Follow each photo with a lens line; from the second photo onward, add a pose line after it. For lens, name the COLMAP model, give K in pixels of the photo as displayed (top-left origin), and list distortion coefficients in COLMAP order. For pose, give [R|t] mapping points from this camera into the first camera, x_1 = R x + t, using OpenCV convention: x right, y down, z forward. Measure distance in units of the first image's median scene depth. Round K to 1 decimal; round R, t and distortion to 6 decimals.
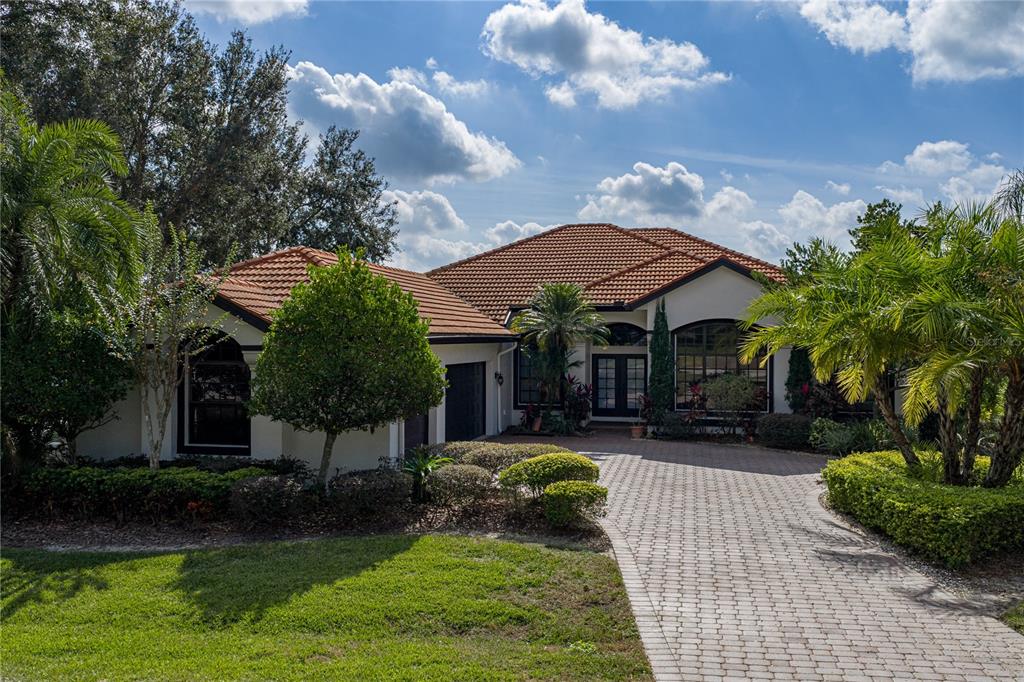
lens RADIAL K [[843.6, 0, 512.4], [0, 843.6, 341.0], [0, 0, 1]] dist [-0.002028, -0.001053]
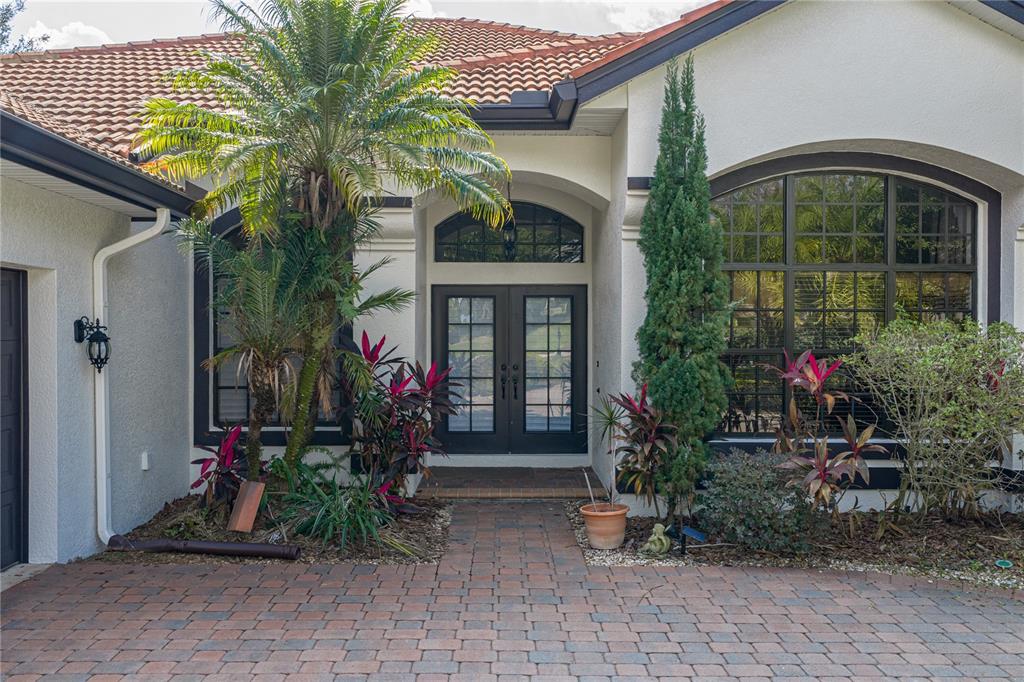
lens RADIAL K [[843.6, 0, 509.9], [0, 843.6, 340.4], [0, 0, 1]] dist [-0.002028, -0.001053]
pose [[0.976628, -0.001672, 0.214929, 0.052695], [0.000349, 0.999981, 0.006192, 0.040699], [-0.214935, -0.005972, 0.976610, 0.683491]]
